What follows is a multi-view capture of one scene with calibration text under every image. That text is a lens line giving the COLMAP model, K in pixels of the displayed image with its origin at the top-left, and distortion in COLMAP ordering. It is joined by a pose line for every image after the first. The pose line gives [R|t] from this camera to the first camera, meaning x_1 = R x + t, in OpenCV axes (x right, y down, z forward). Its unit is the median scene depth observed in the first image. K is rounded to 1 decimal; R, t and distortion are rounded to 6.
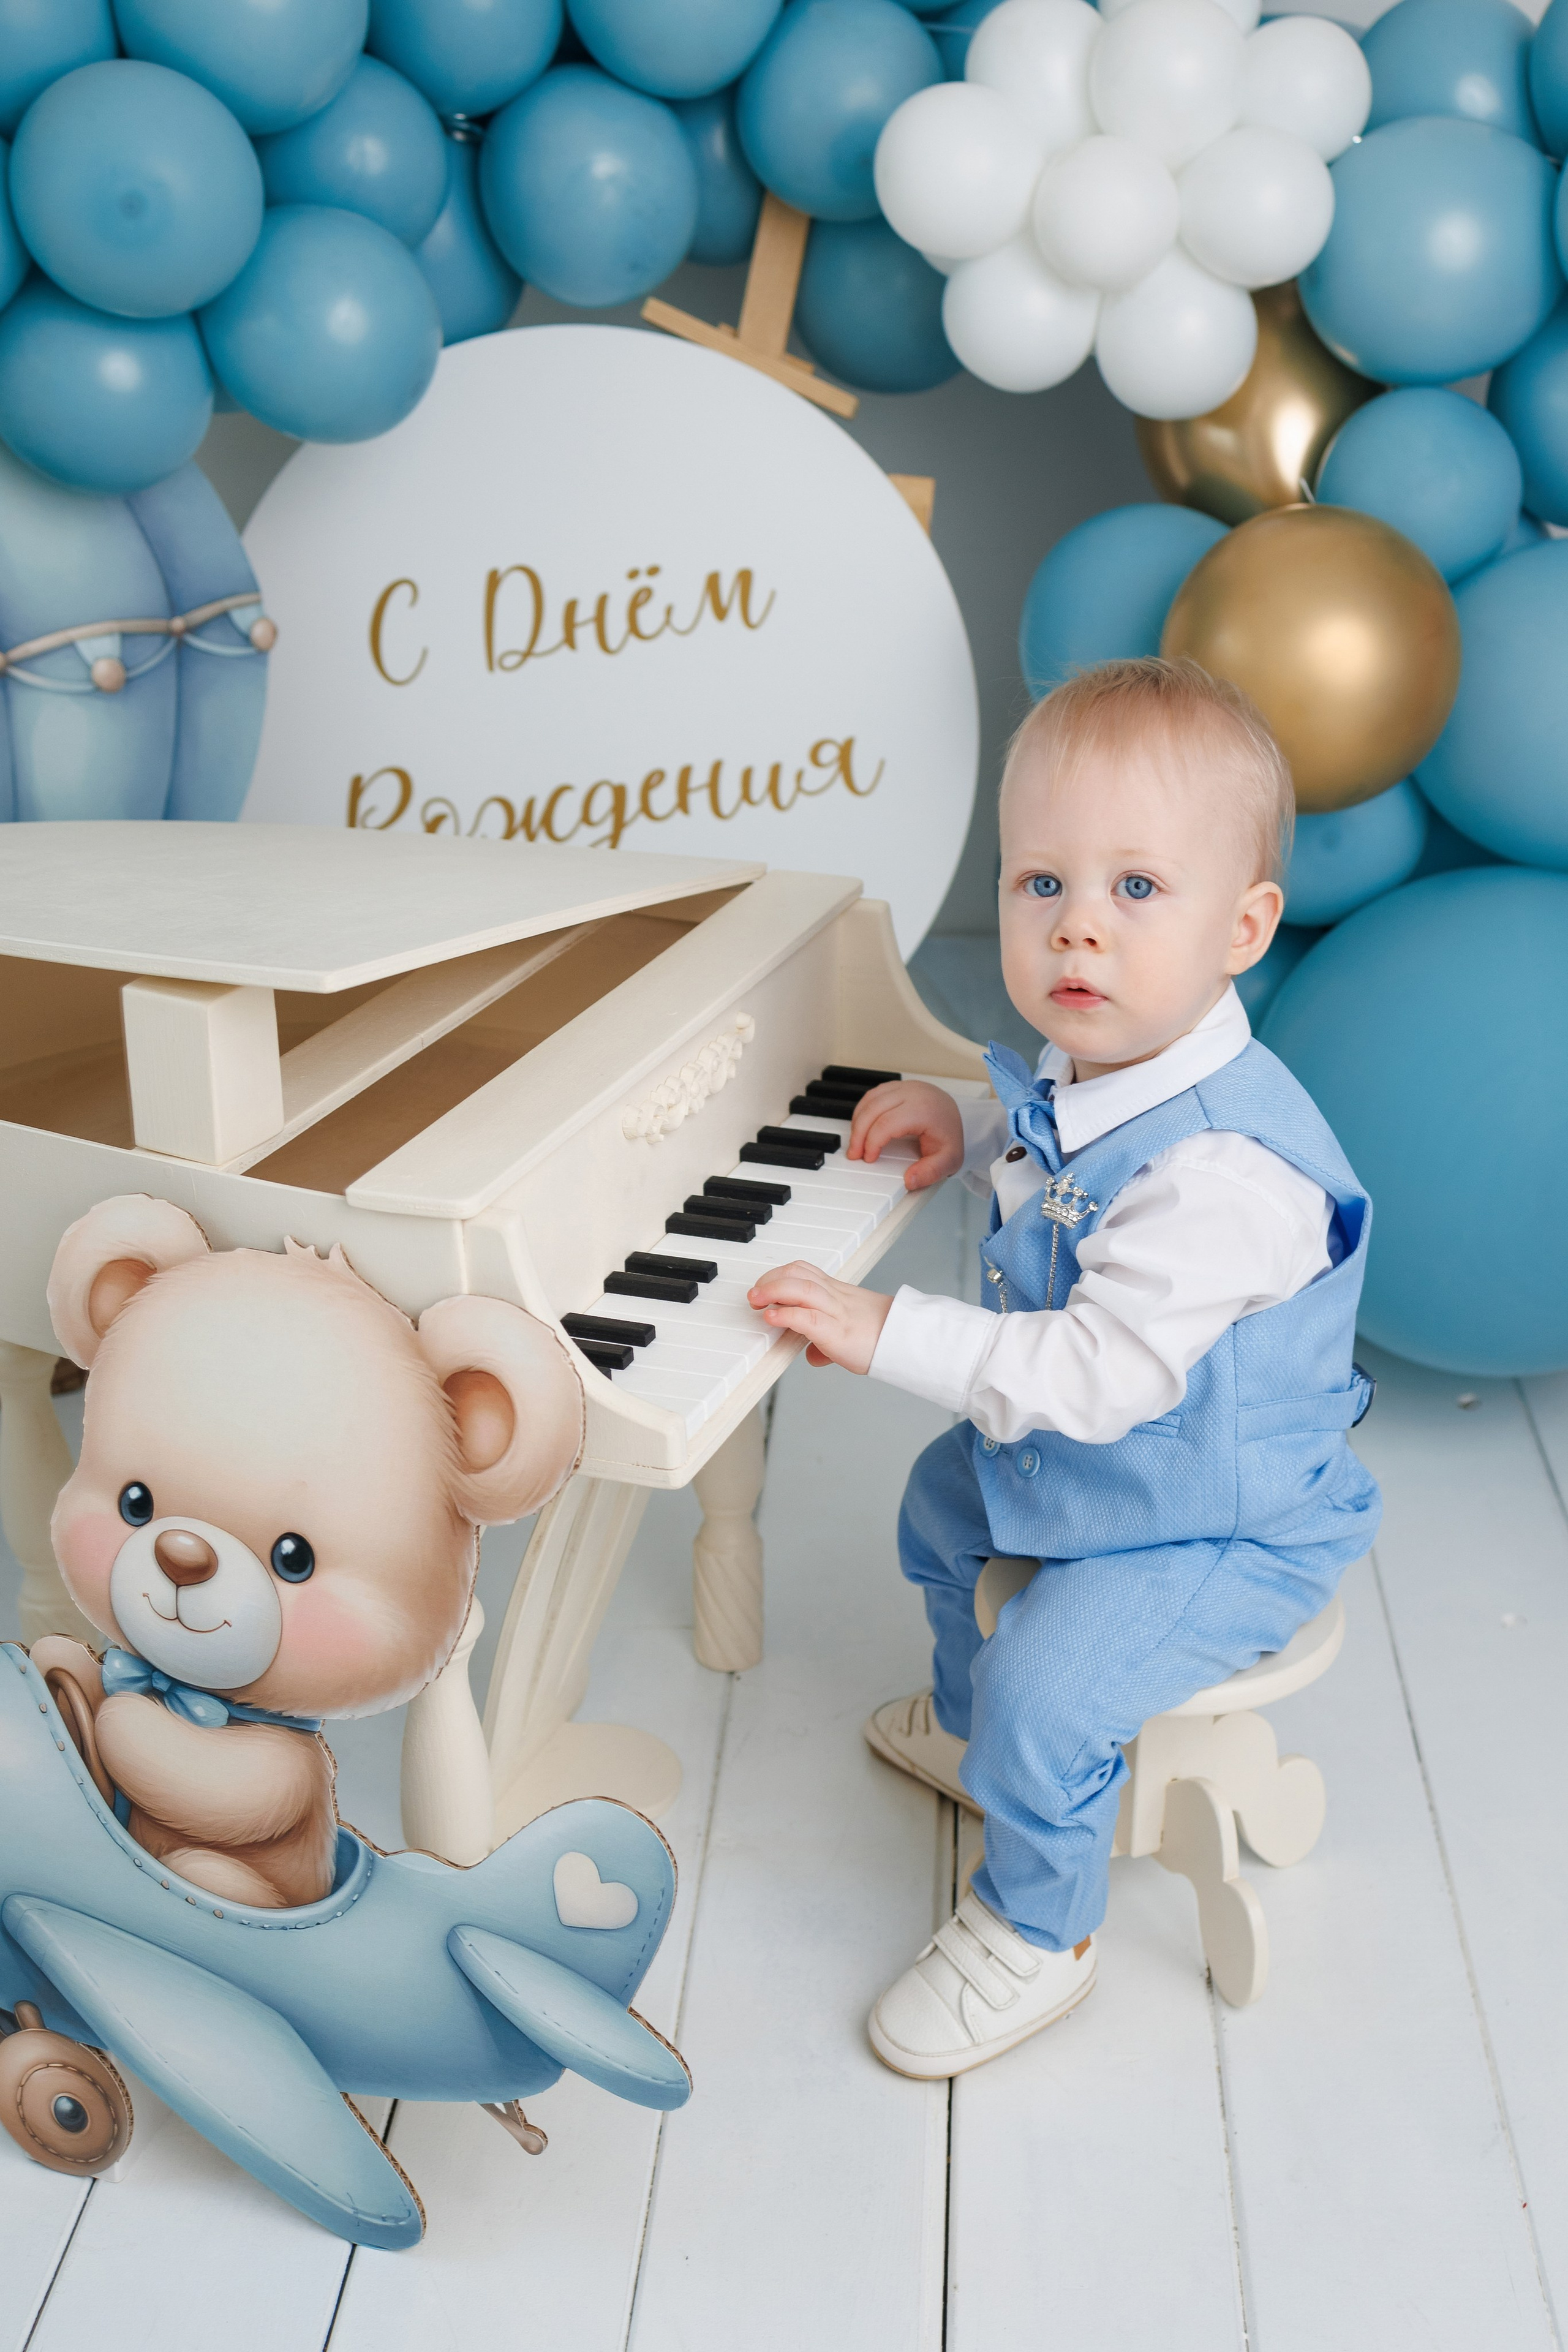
lens RADIAL K [[2515.1, 0, 793.2], [0, 2515.1, 1177.4], [0, 0, 1]] dist [0.020449, 0.015519]
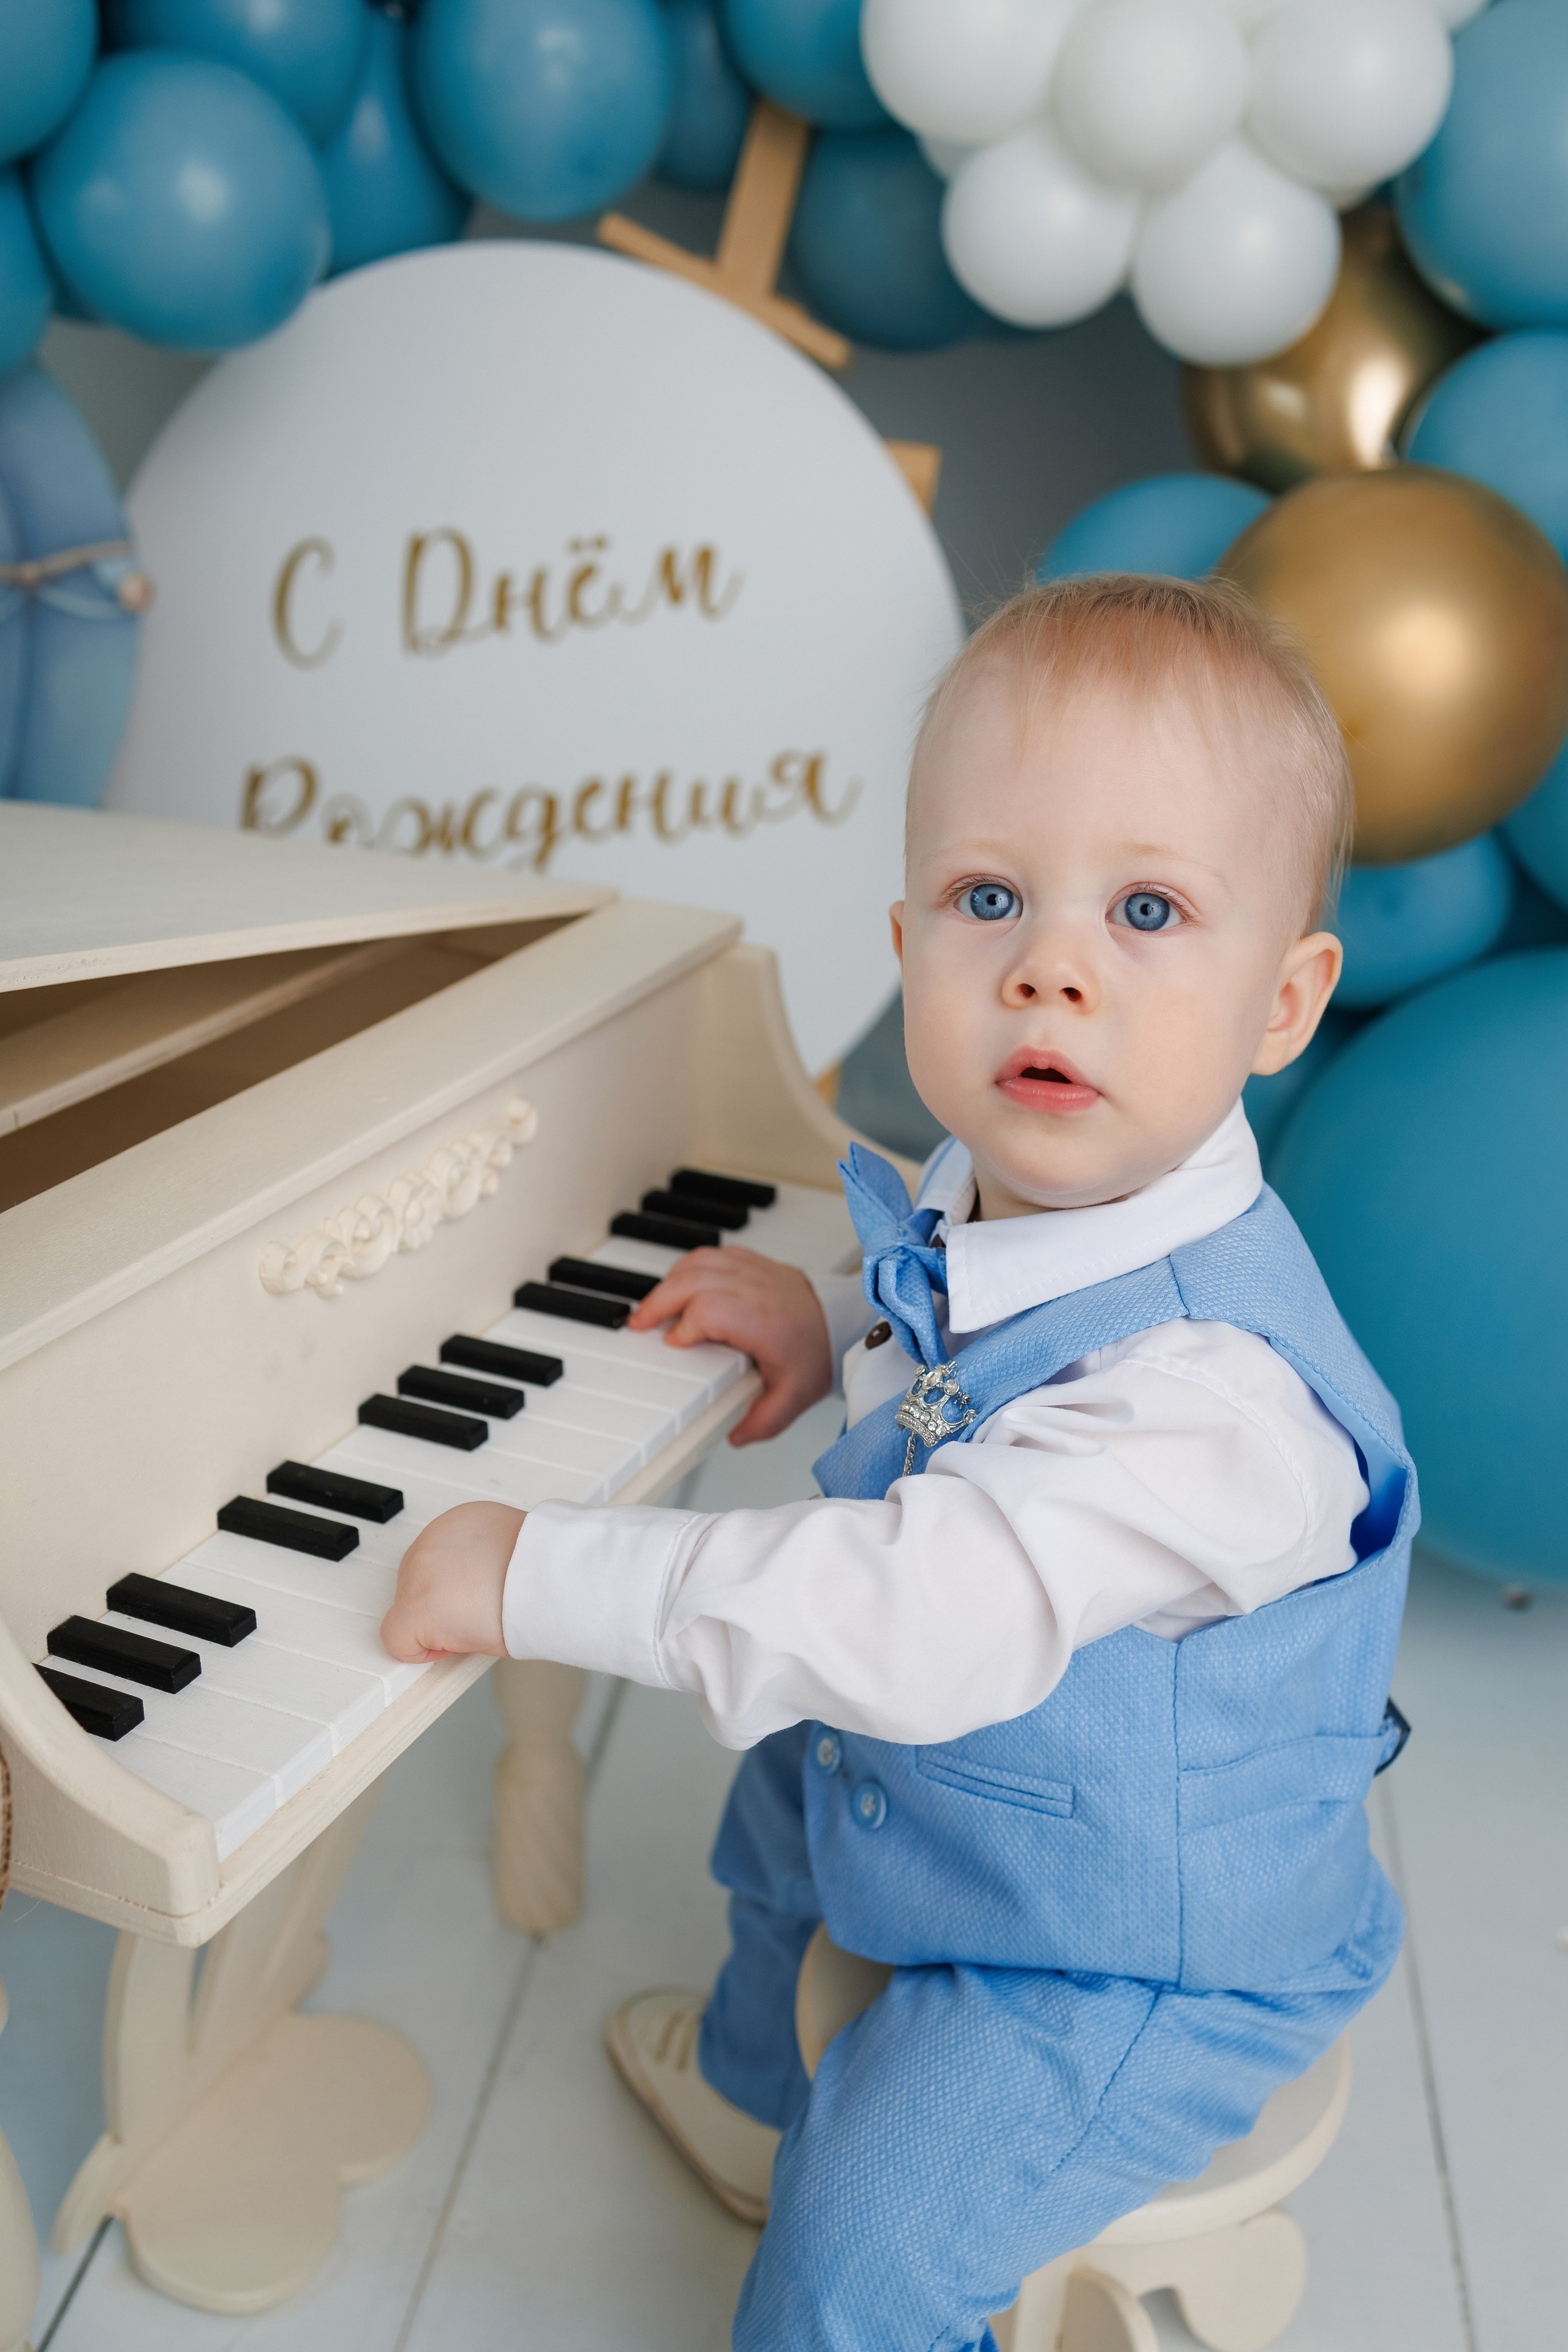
lens RADIAL K [[2311.5, 0, 716.9], [0, 2311.5, 1182.7], [0, 0, 1]] dist [0.044507, 0.011876]
pose [[0.996177, 0.064560, -0.058850, 0.050498], [-0.064769, 0.997899, -0.001648, -0.031029], [0.058620, 0.005454, 0.998266, 0.255940]]
